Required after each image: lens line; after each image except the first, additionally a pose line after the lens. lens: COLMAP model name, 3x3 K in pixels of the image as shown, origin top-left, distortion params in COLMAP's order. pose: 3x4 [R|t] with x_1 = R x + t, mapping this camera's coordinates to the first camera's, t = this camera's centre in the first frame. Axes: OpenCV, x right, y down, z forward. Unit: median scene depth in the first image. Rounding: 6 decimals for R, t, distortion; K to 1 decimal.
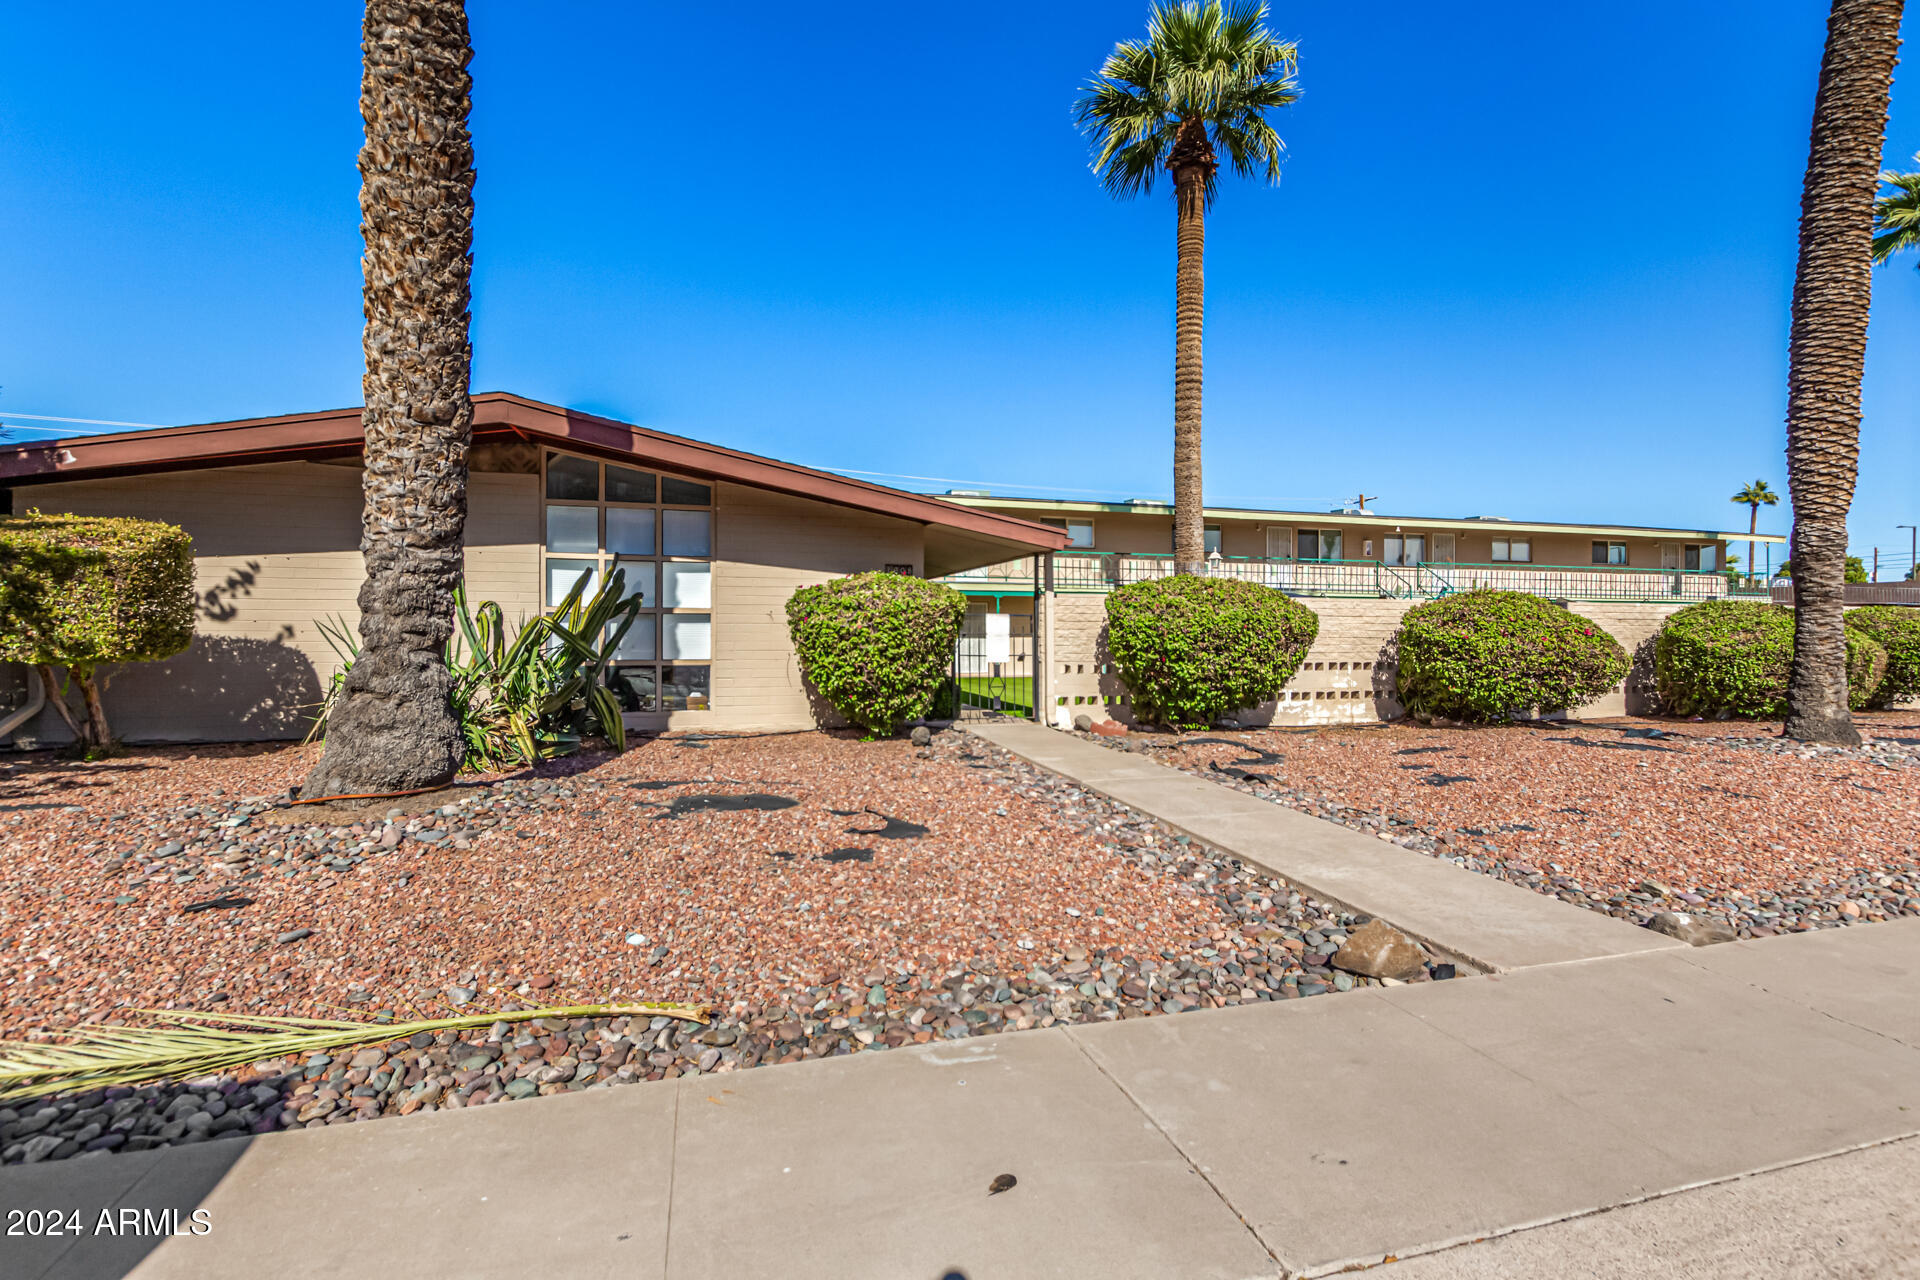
lens RADIAL K [[851.3, 0, 960.0], [0, 851.3, 640.0], [0, 0, 1]] dist [0.001578, 0.000303]
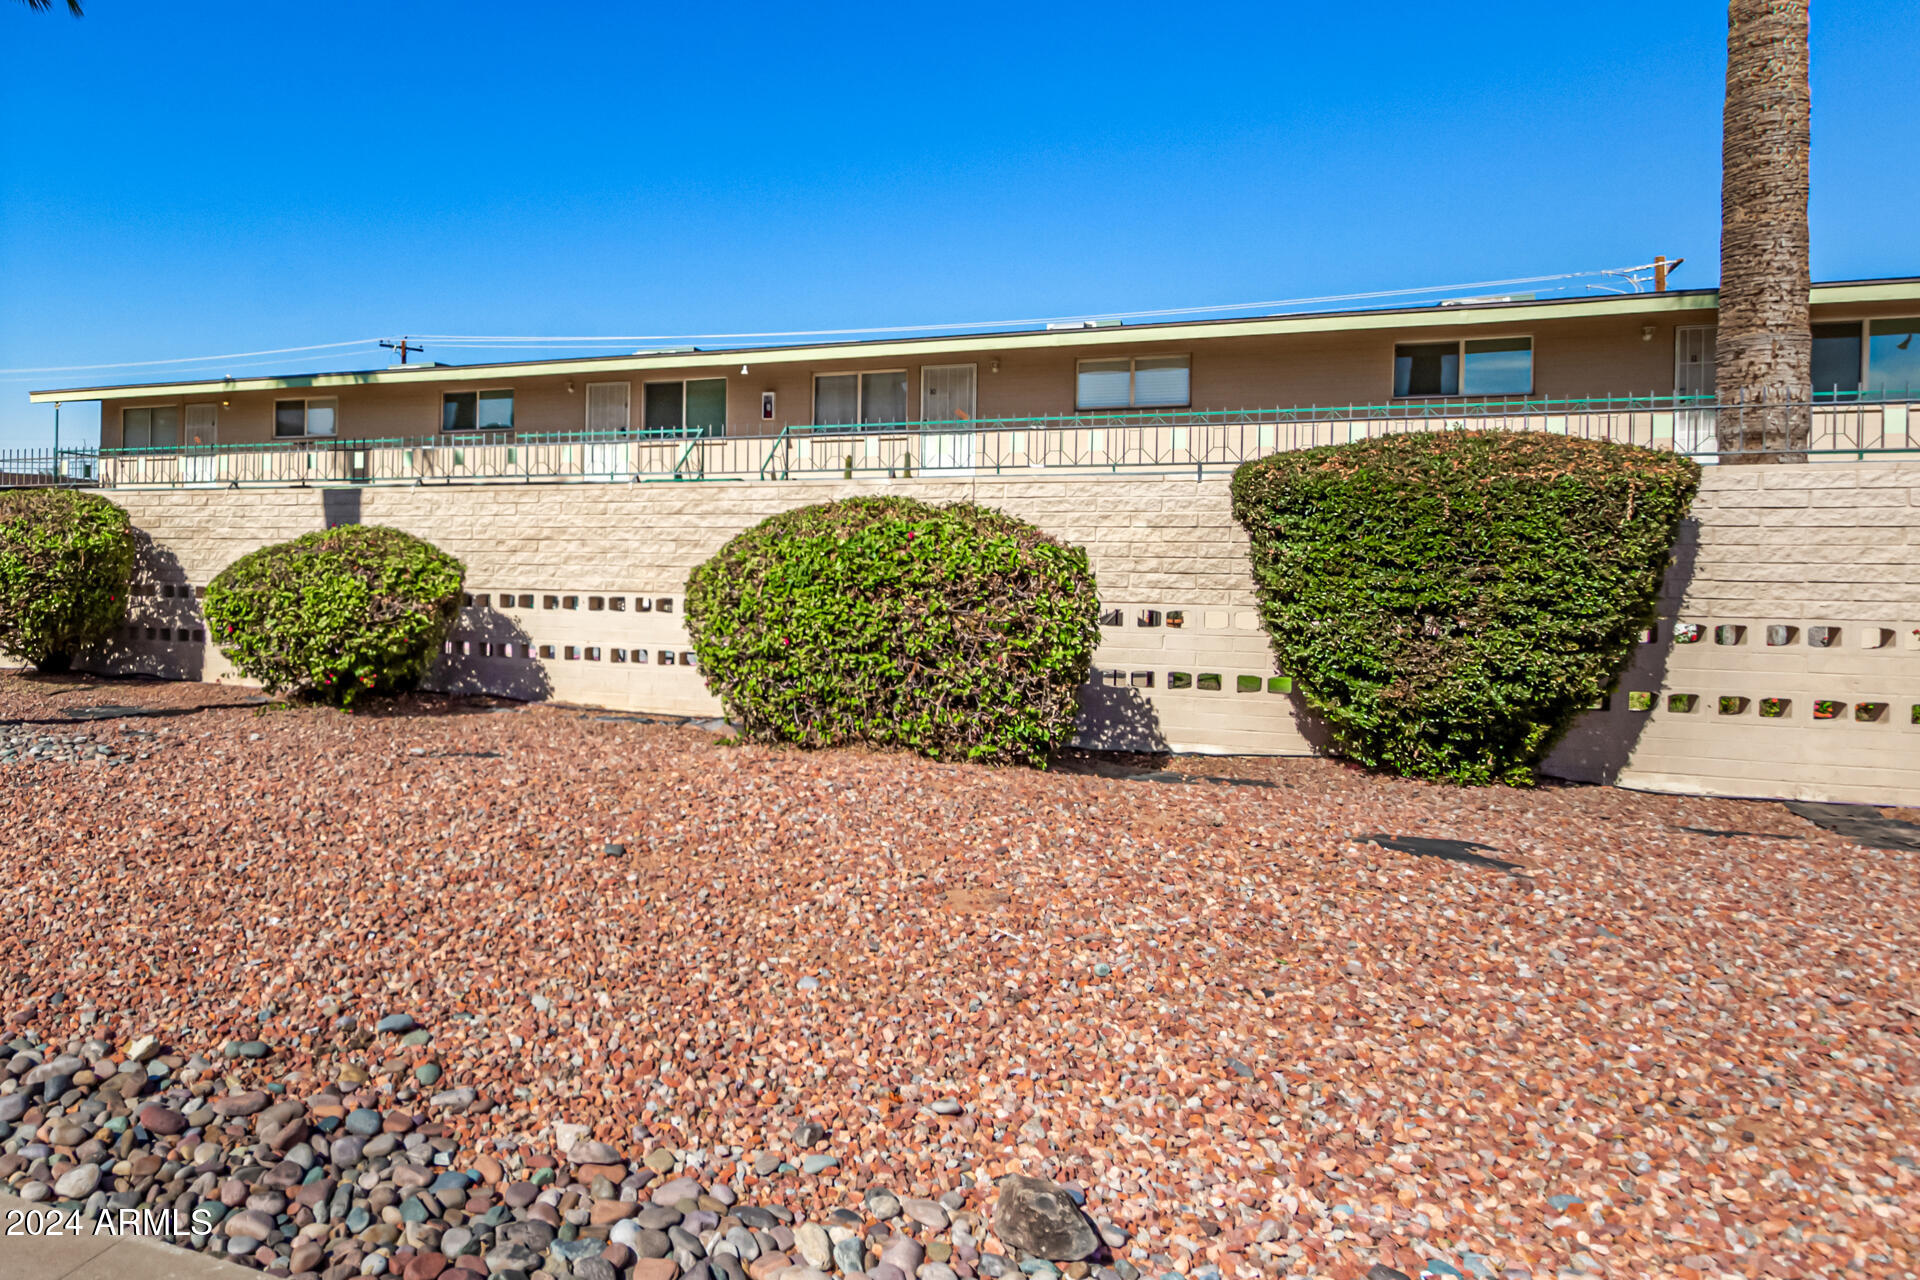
lens RADIAL K [[1487.6, 0, 960.0], [0, 1487.6, 640.0], [0, 0, 1]] dist [-0.002310, -0.001421]
pose [[0.786068, 0.032553, -0.617282, 1.225065], [-0.008625, 0.999093, 0.041705, 0.007268], [0.618080, -0.027458, 0.785636, 0.293919]]
